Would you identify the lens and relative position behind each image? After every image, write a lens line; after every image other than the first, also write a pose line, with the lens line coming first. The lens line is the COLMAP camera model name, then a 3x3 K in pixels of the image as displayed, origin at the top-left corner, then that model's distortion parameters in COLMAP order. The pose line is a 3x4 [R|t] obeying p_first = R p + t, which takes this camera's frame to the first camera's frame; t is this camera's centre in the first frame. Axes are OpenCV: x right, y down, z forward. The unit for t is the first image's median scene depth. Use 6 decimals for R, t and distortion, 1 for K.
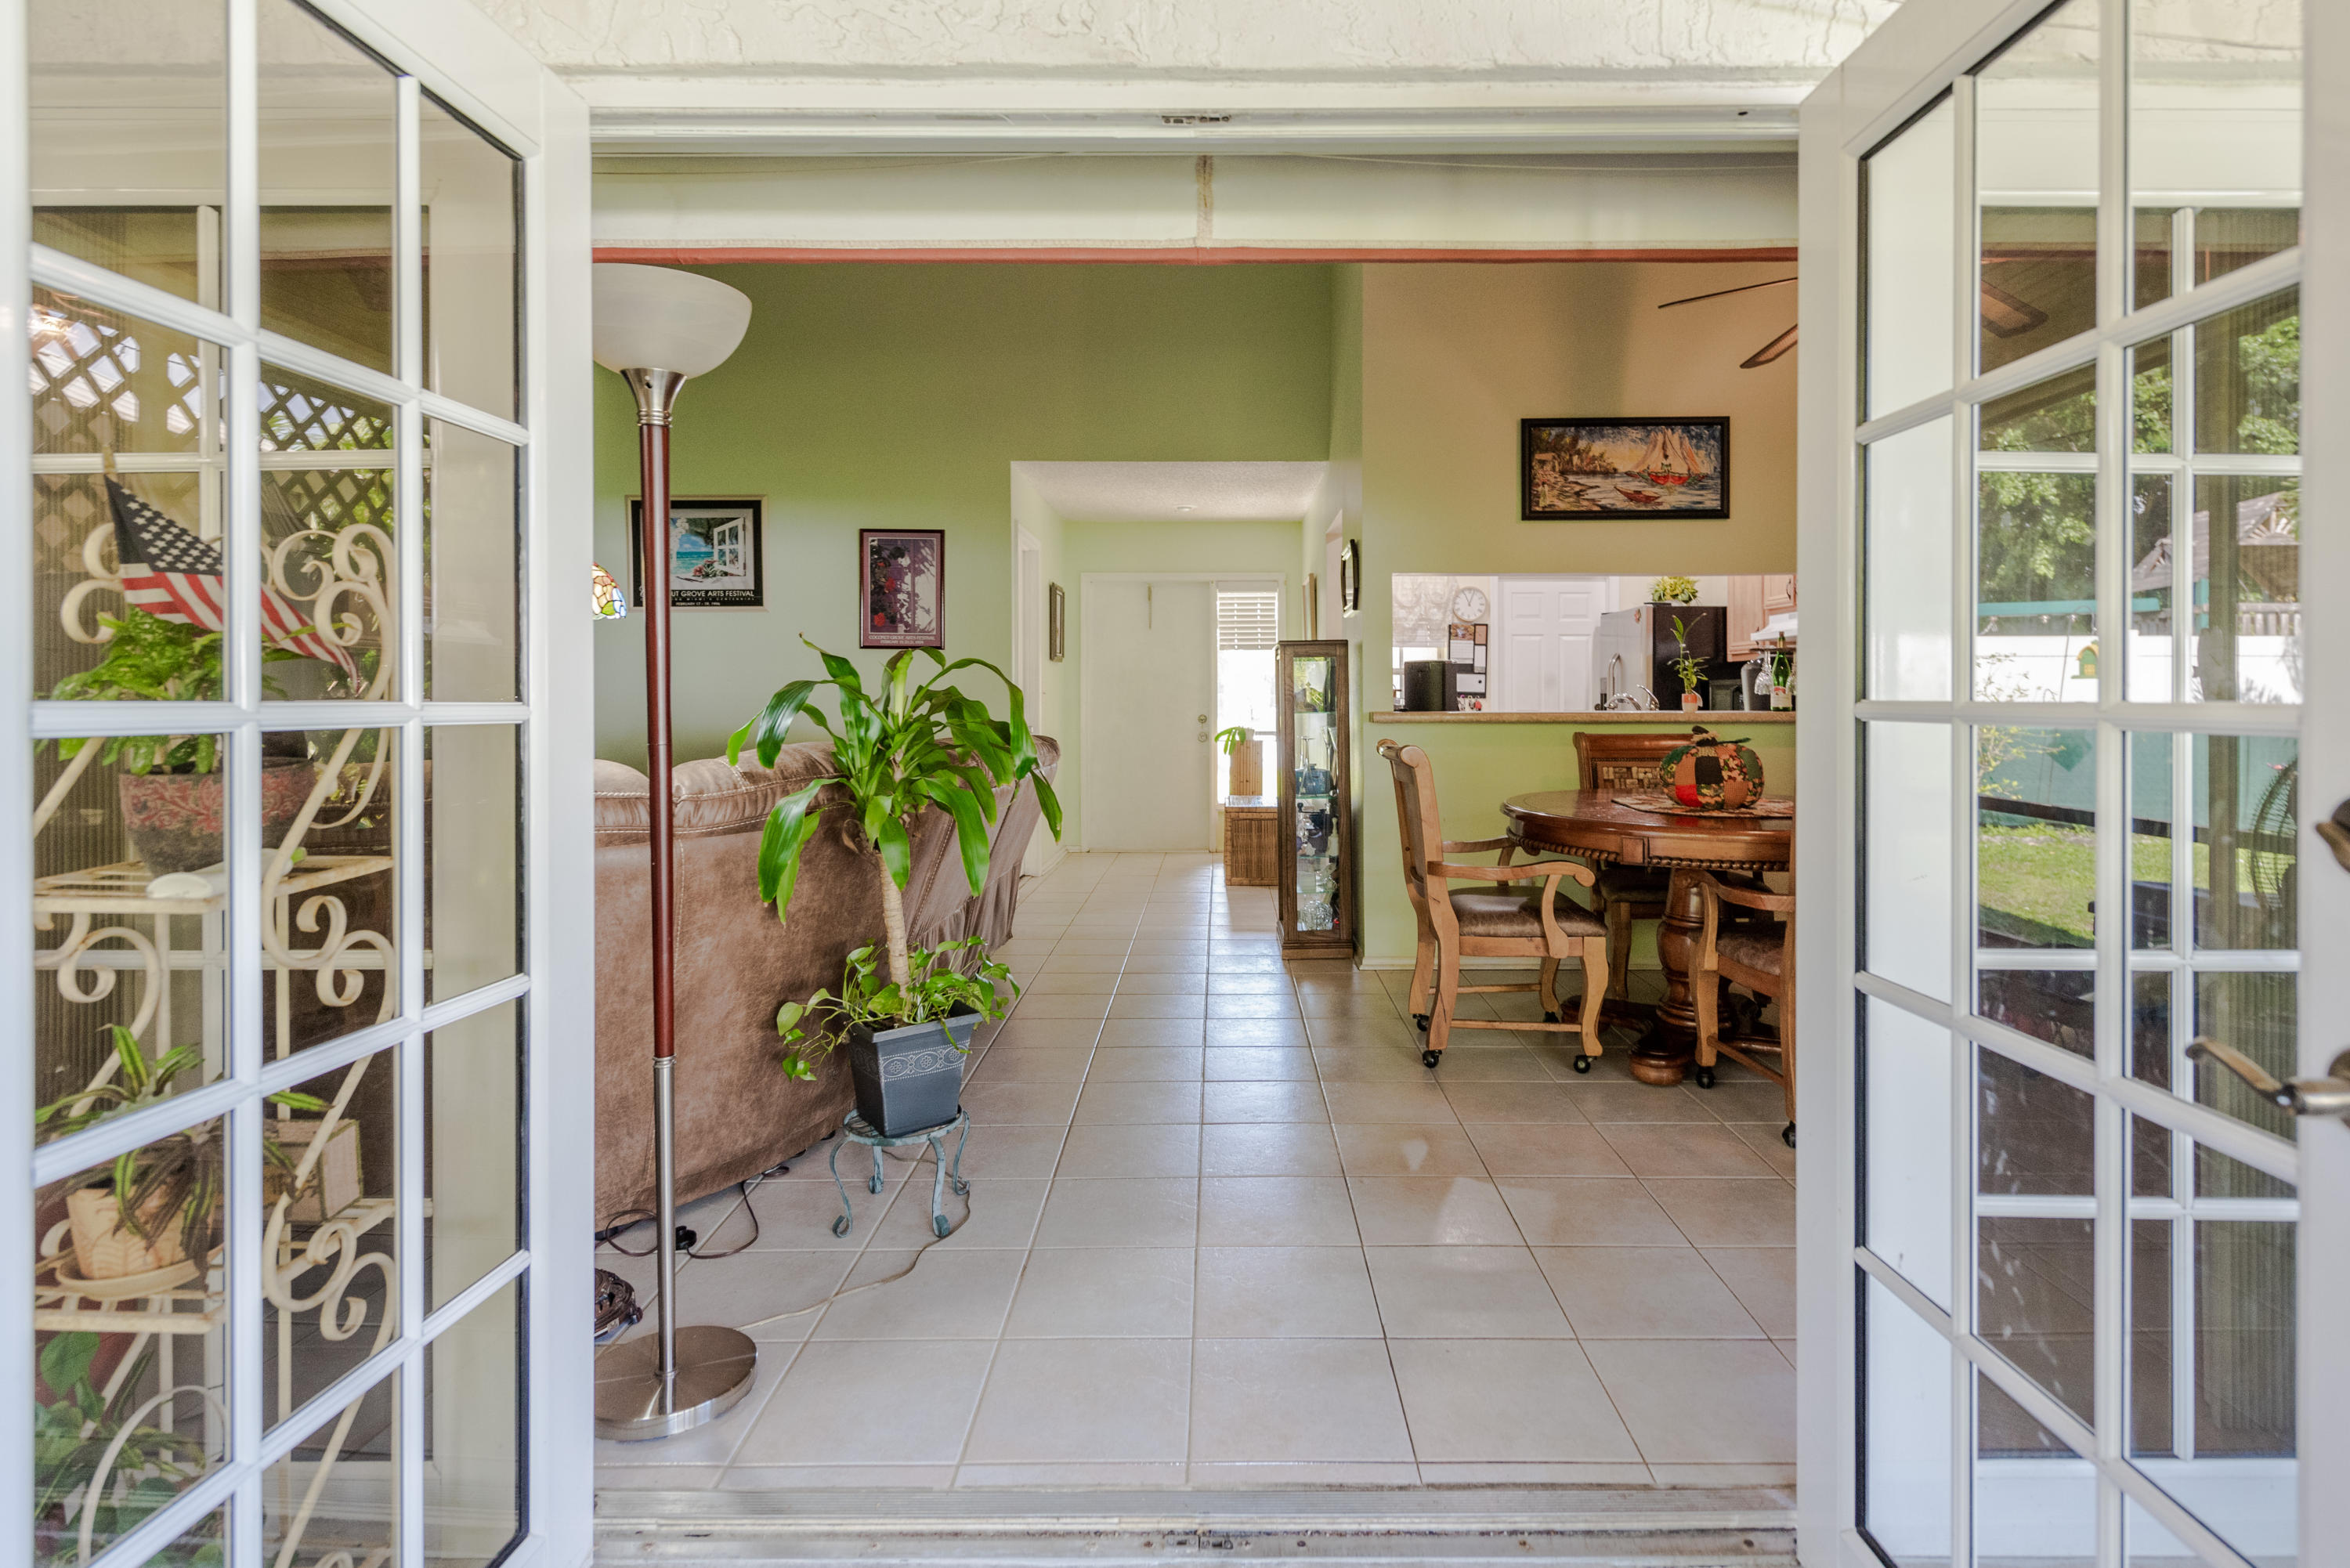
lens RADIAL K [[1245.3, 0, 1191.0], [0, 1245.3, 698.1], [0, 0, 1]] dist [0.031304, 0.000006]
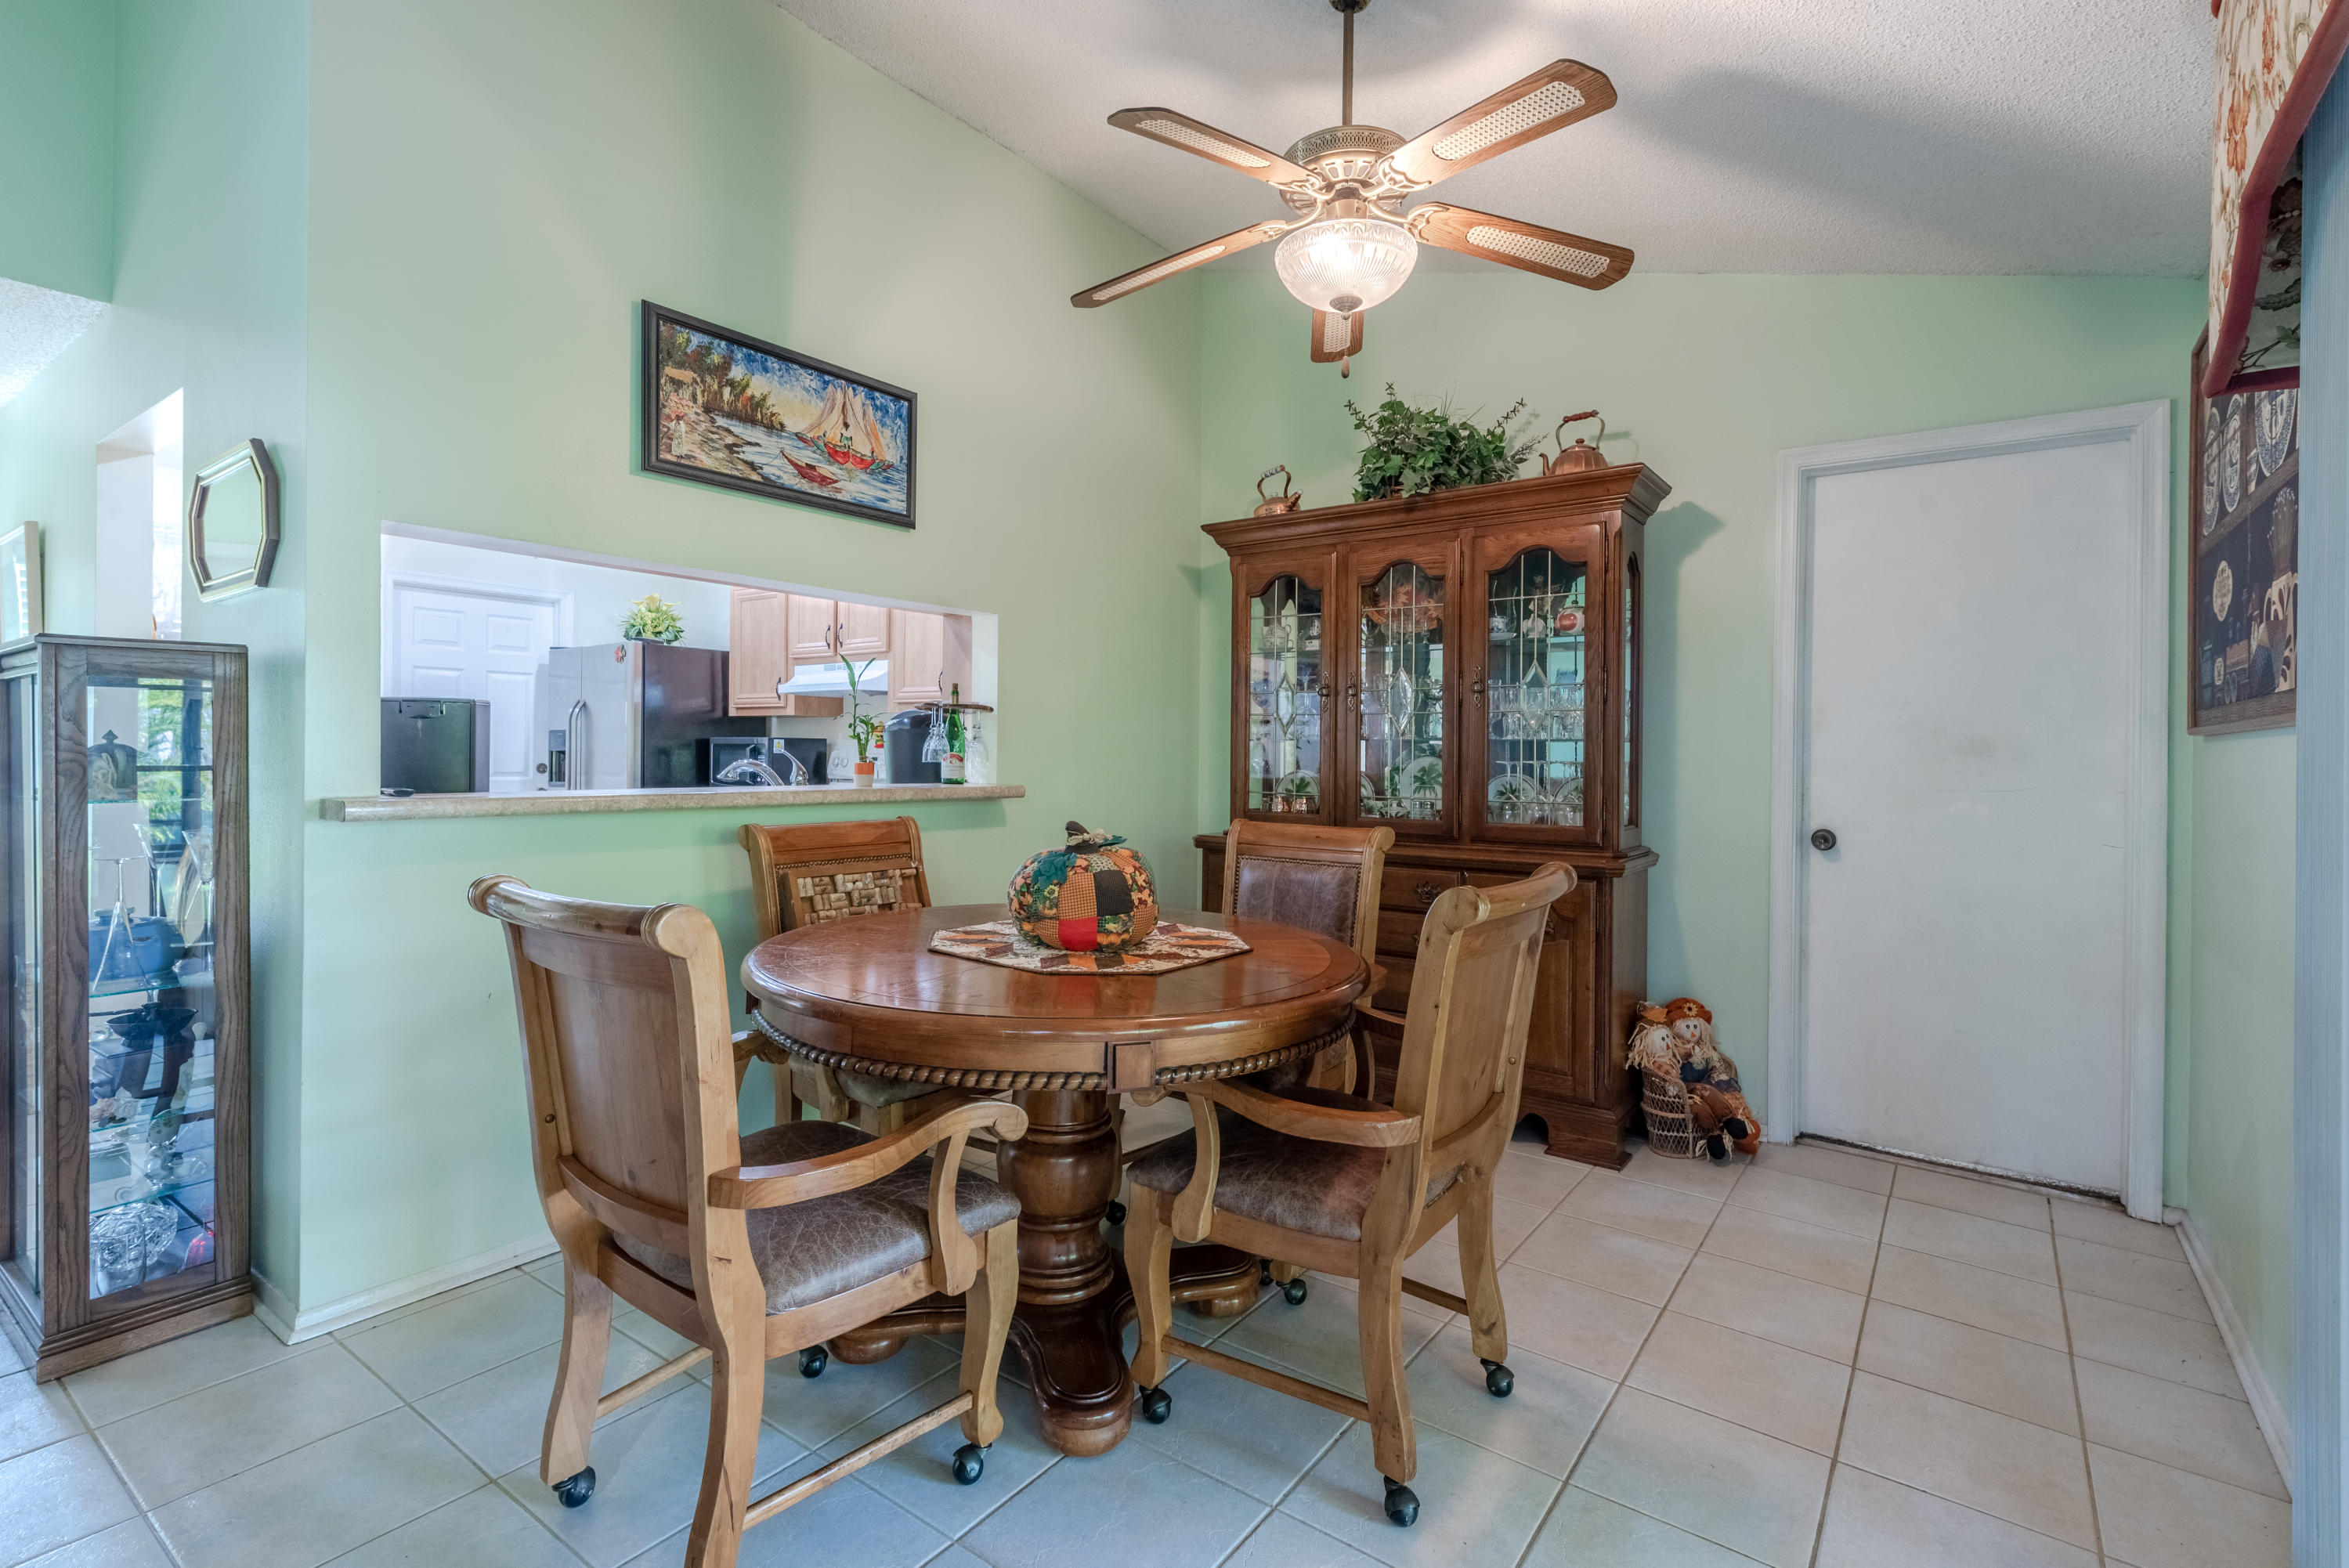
lens RADIAL K [[1082.7, 0, 1189.5], [0, 1082.7, 754.3], [0, 0, 1]] dist [0.000382, -0.000062]
pose [[0.554688, 0.006194, 0.832035, -0.019080], [-0.011744, 0.999931, 0.000385, -0.010311], [-0.831975, -0.009985, 0.554723, 0.498250]]
